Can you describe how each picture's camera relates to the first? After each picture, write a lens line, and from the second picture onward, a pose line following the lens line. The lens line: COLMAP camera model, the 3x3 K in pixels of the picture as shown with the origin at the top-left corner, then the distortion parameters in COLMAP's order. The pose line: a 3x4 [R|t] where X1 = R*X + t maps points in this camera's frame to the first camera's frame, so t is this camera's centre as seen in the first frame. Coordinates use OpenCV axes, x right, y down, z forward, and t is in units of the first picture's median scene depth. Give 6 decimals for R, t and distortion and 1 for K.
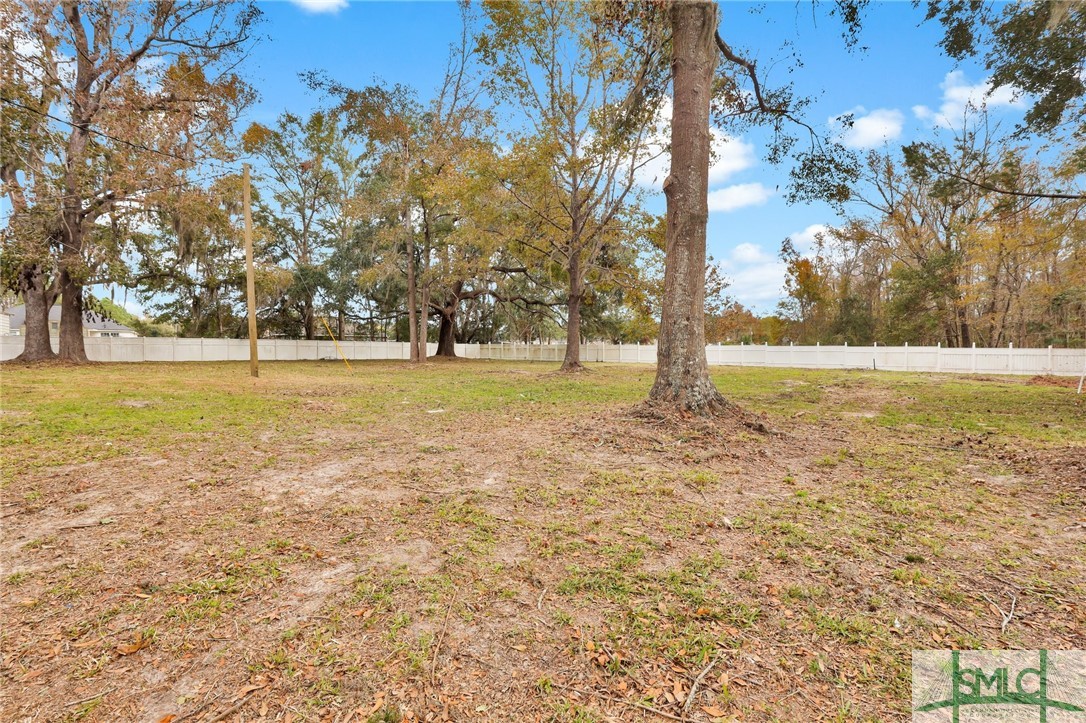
lens RADIAL K [[481.9, 0, 543.0], [0, 481.9, 361.5], [0, 0, 1]] dist [-0.022488, -0.000770]
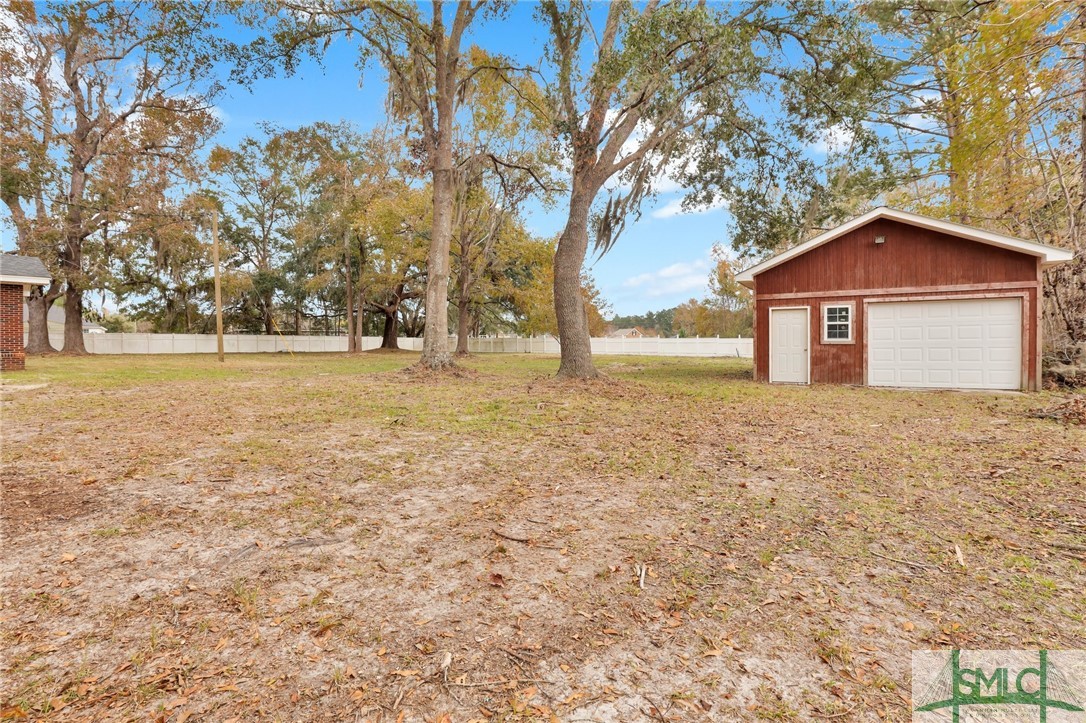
lens RADIAL K [[500.2, 0, 552.0], [0, 500.2, 354.6], [0, 0, 1]] dist [-0.028331, 0.000856]
pose [[0.998576, -0.006395, 0.052954, 0.124382], [0.006508, 0.999977, -0.001967, 0.008815], [-0.052940, 0.002309, 0.998595, -0.215349]]
